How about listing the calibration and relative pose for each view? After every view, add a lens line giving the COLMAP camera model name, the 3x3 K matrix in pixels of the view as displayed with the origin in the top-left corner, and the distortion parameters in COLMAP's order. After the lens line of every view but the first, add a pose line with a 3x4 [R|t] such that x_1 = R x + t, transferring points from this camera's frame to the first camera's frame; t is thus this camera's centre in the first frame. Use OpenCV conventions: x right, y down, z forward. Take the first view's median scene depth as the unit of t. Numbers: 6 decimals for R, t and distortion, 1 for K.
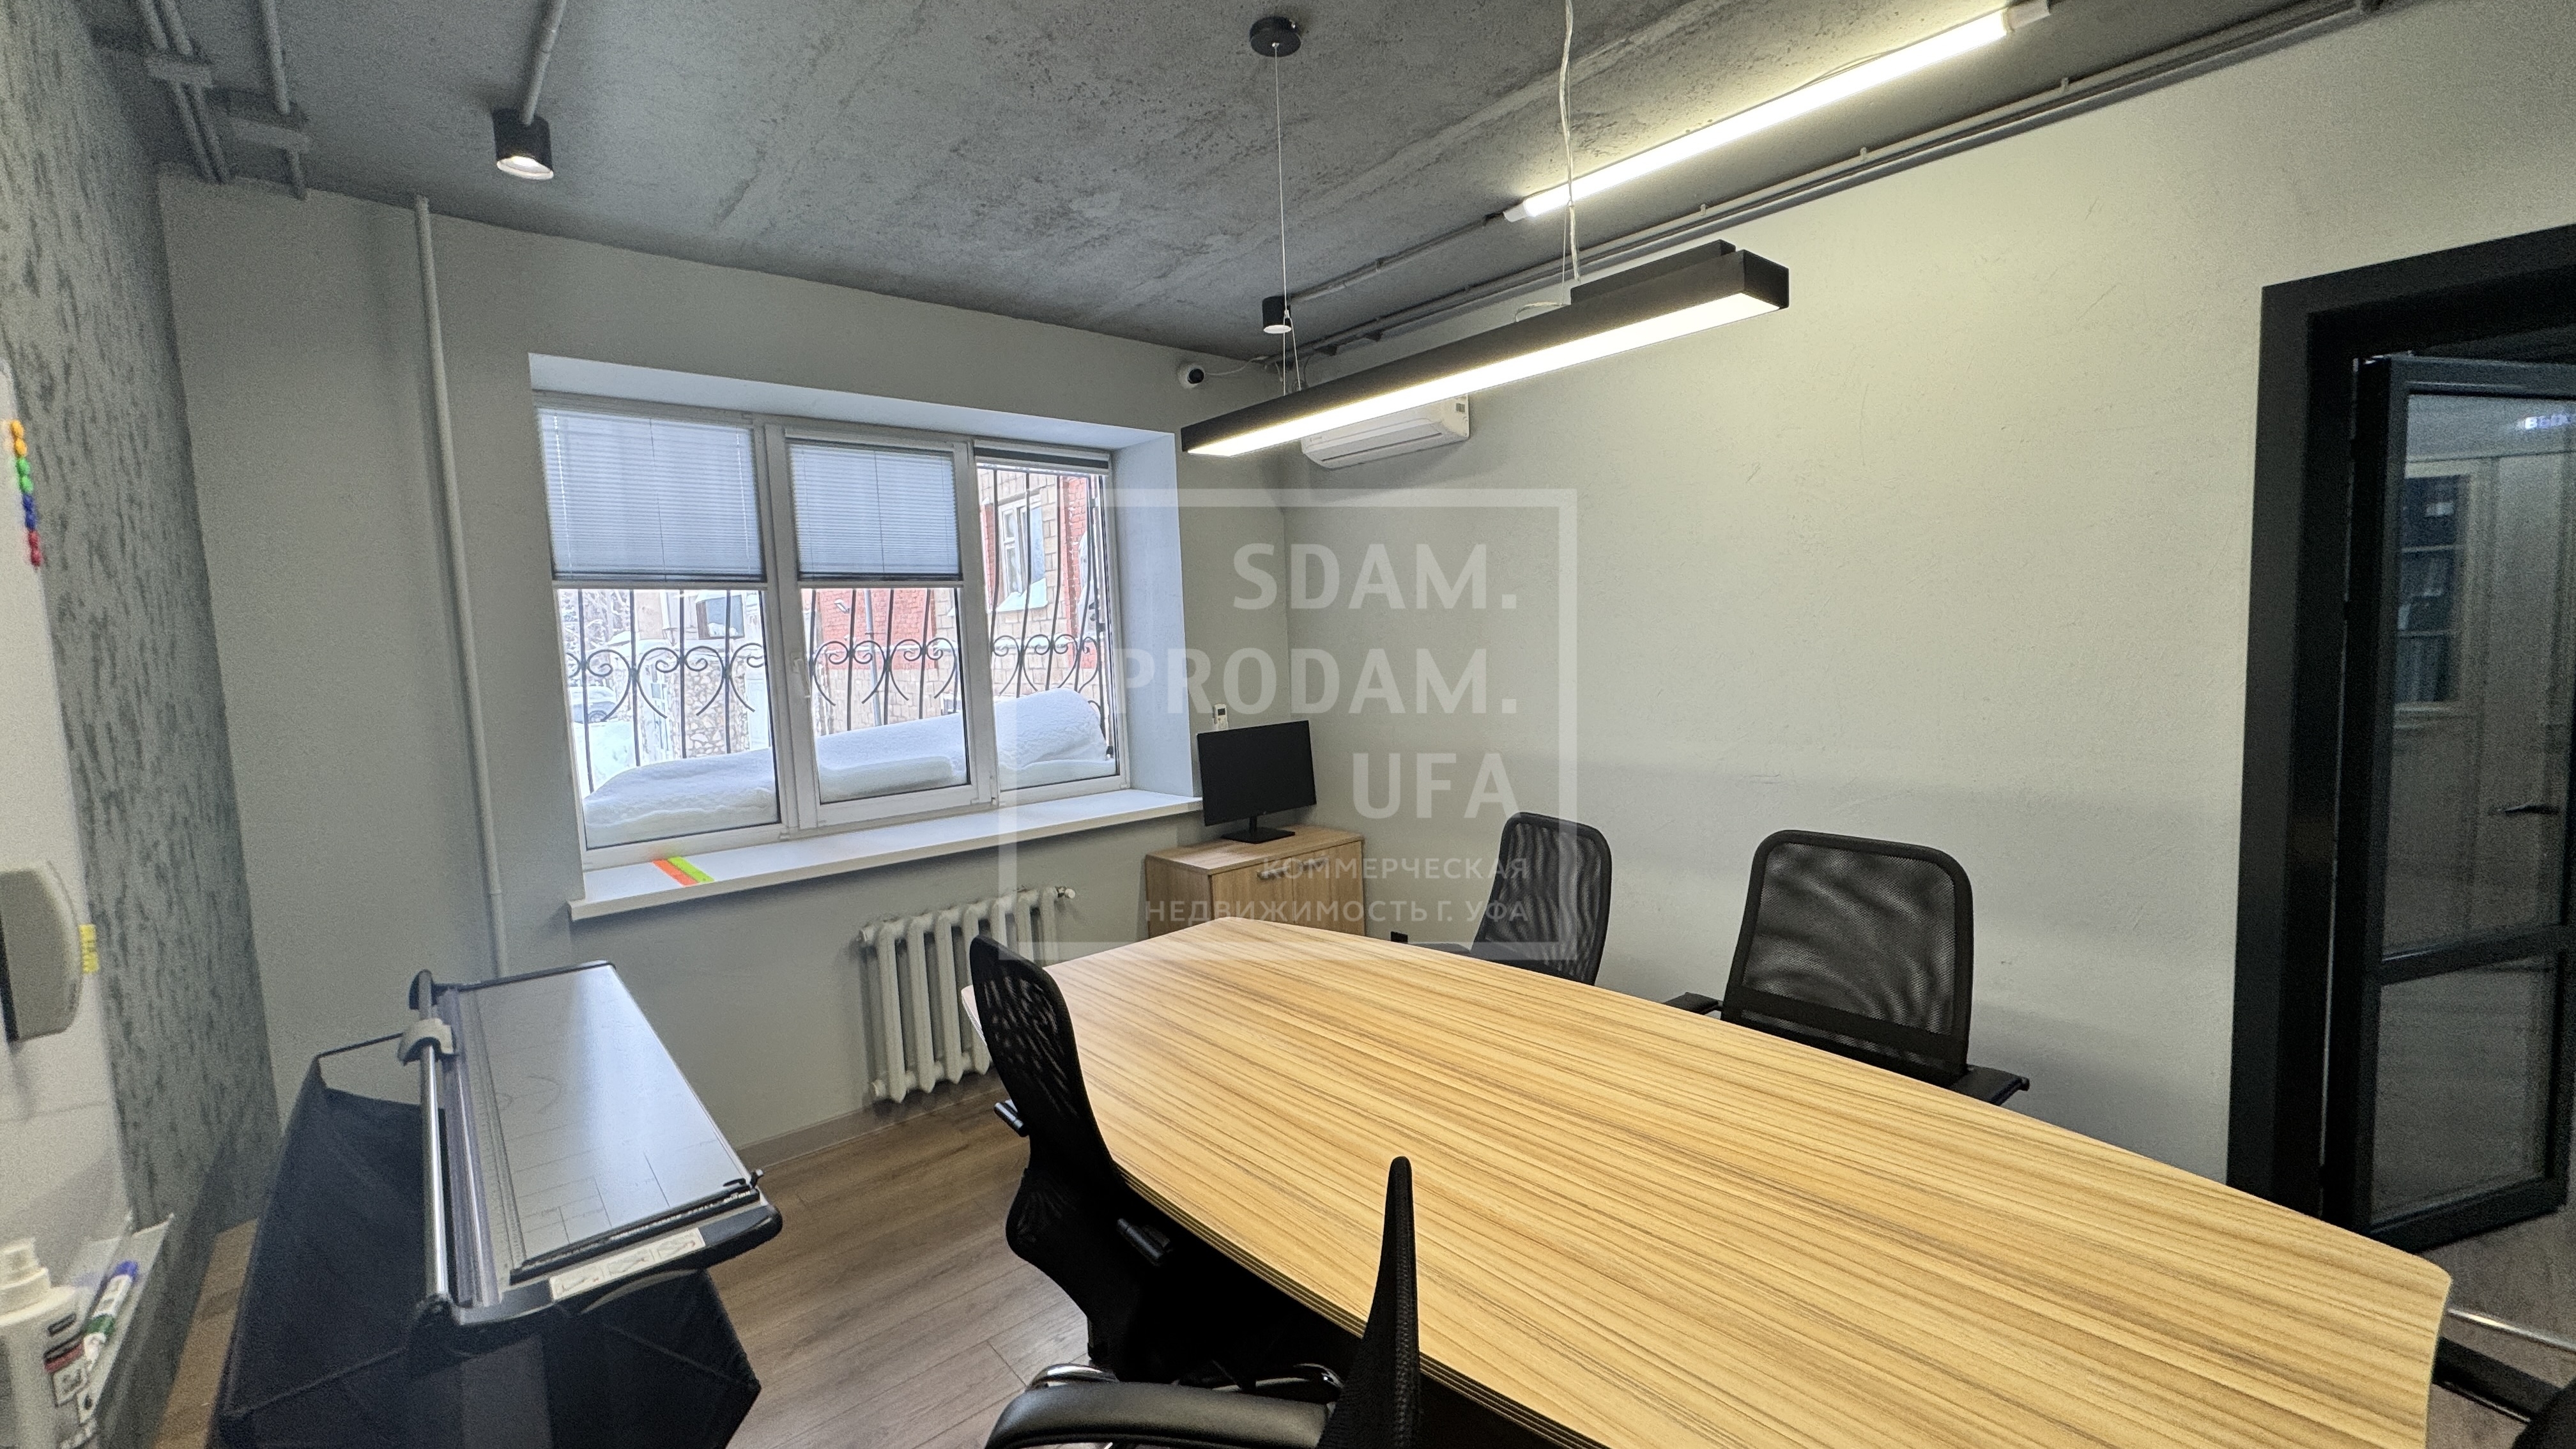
lens RADIAL K [[1010.3, 0, 1288.0], [0, 1010.3, 724.5], [0, 0, 1]] dist [-0.003836, -0.000010]
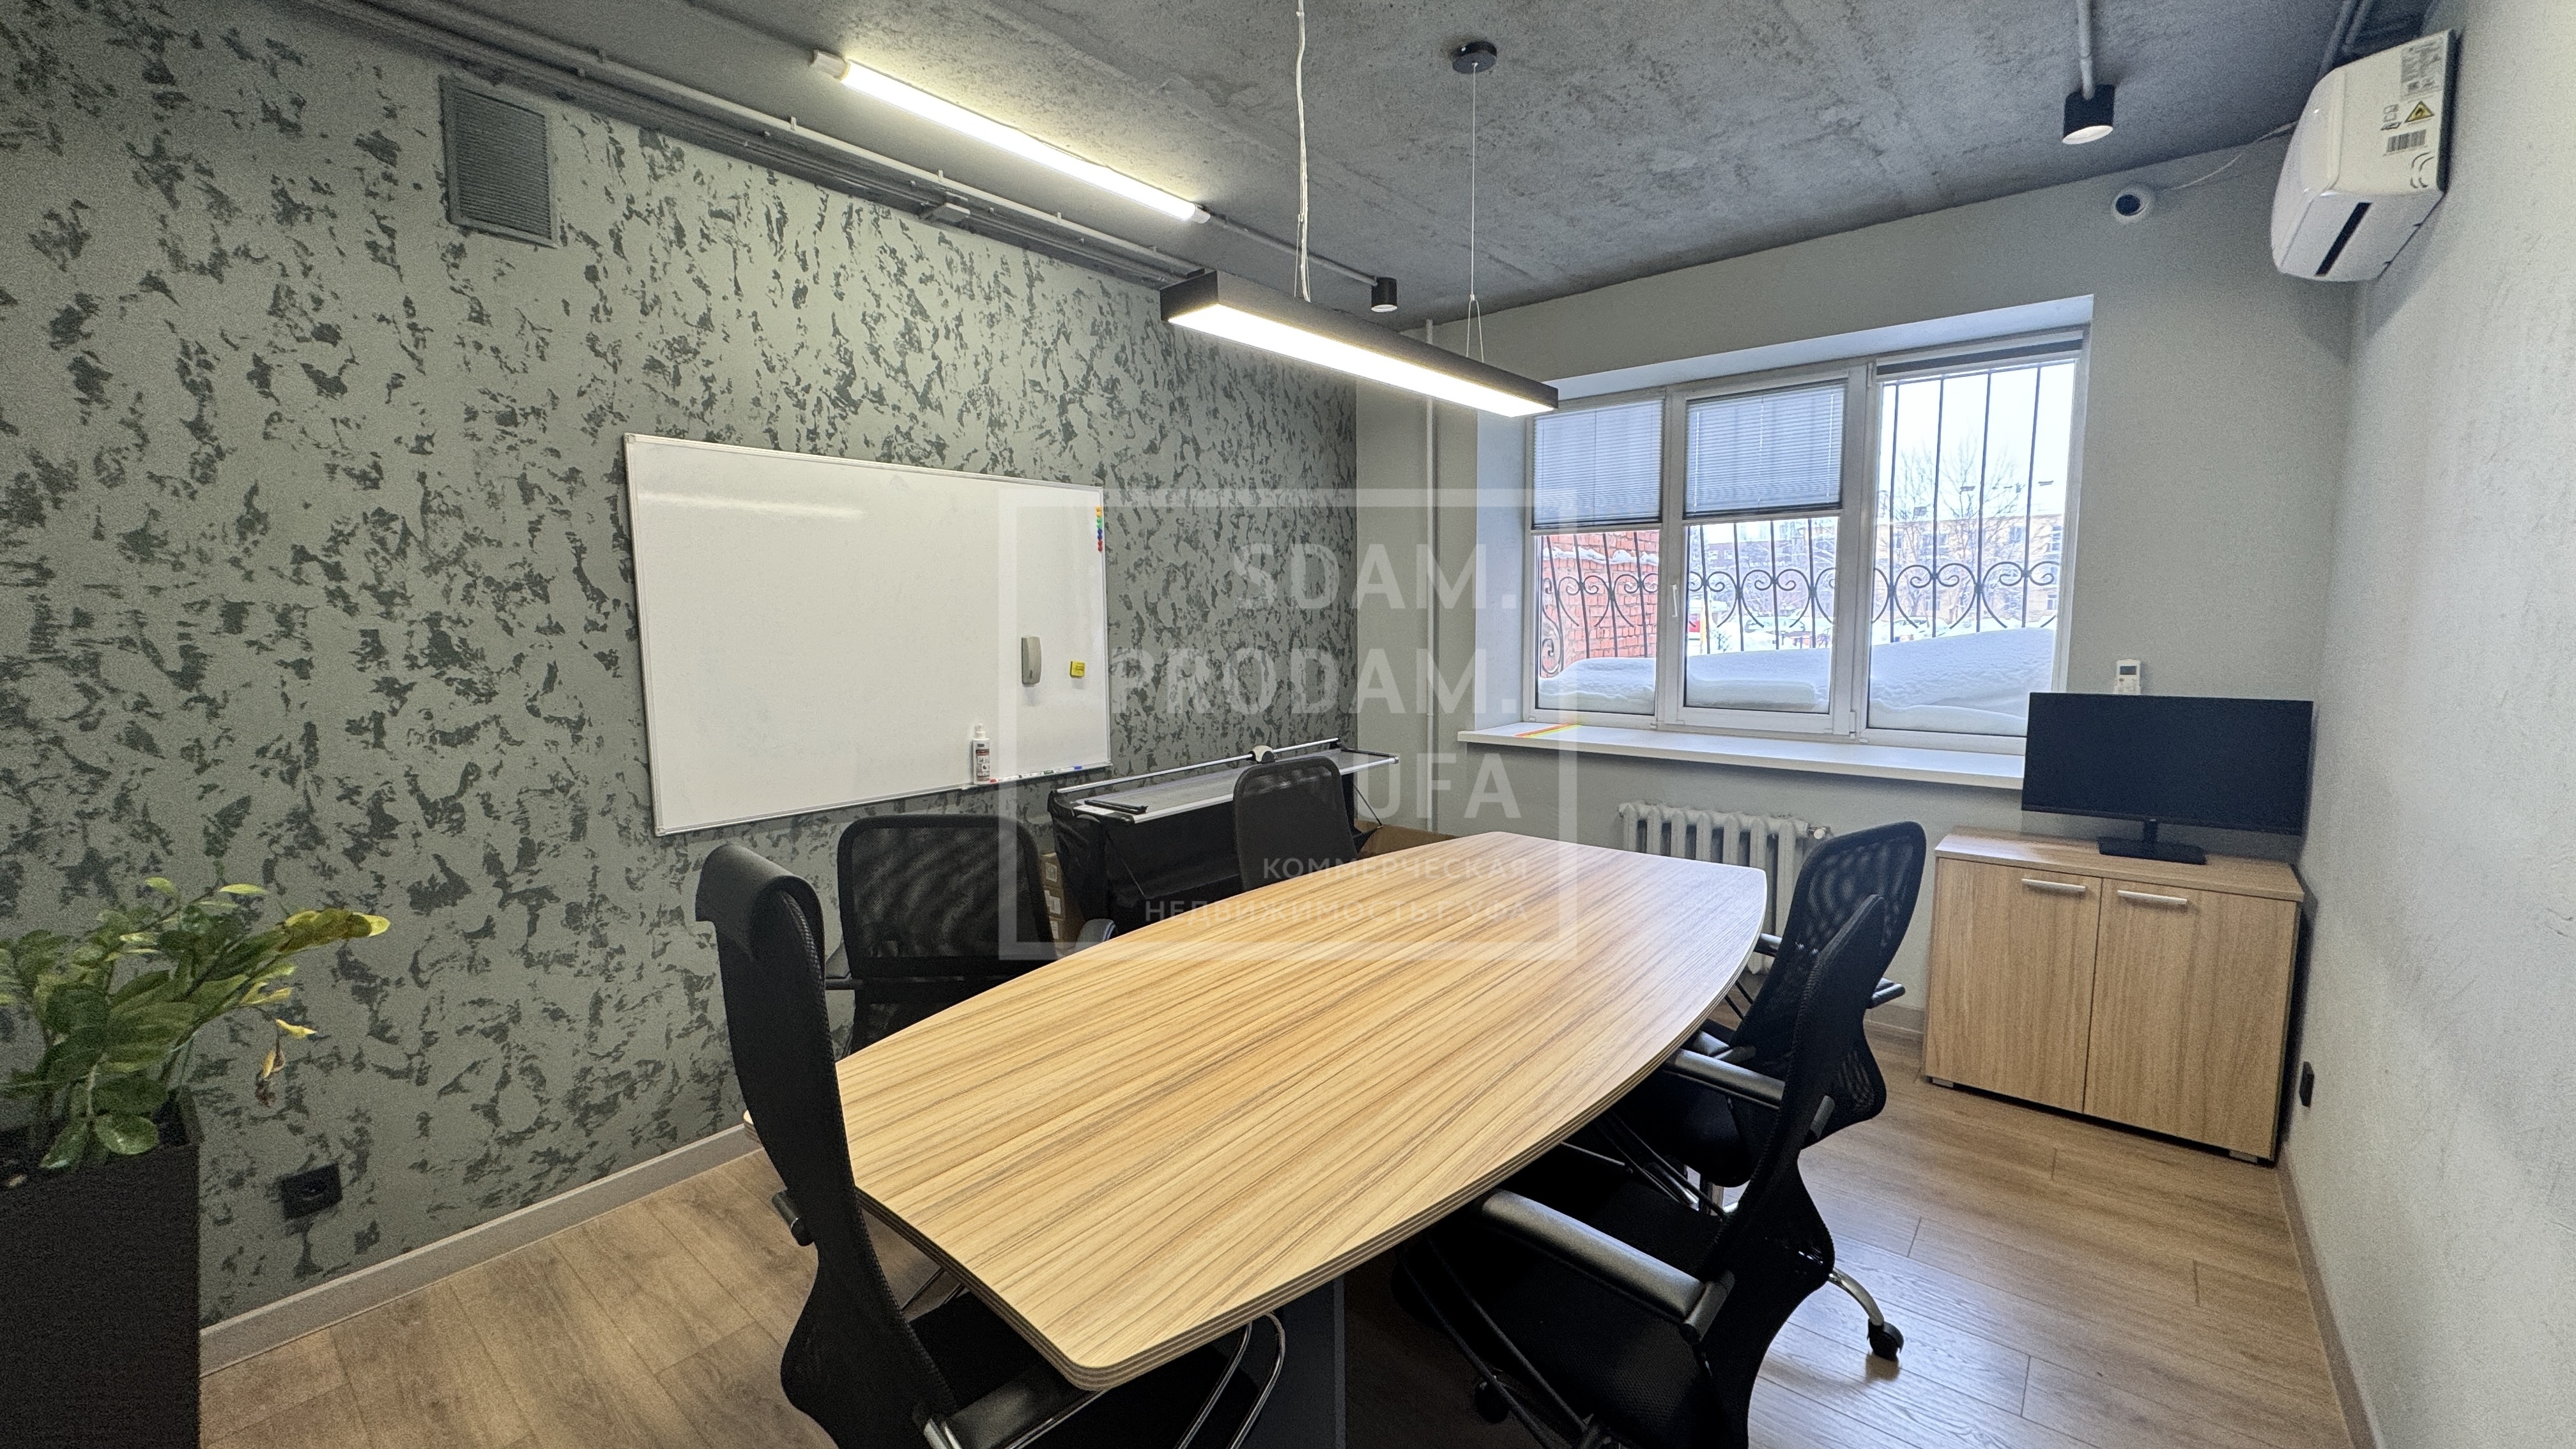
lens RADIAL K [[1015.5, 0, 1293.0], [0, 1015.5, 721.7], [0, 0, 1]] dist [-0.002327, 0.000355]
pose [[0.160118, 0.150702, -0.975526, 0.673915], [-0.075345, 0.987260, 0.140147, -0.039790], [0.984218, 0.051061, 0.169433, 0.351106]]
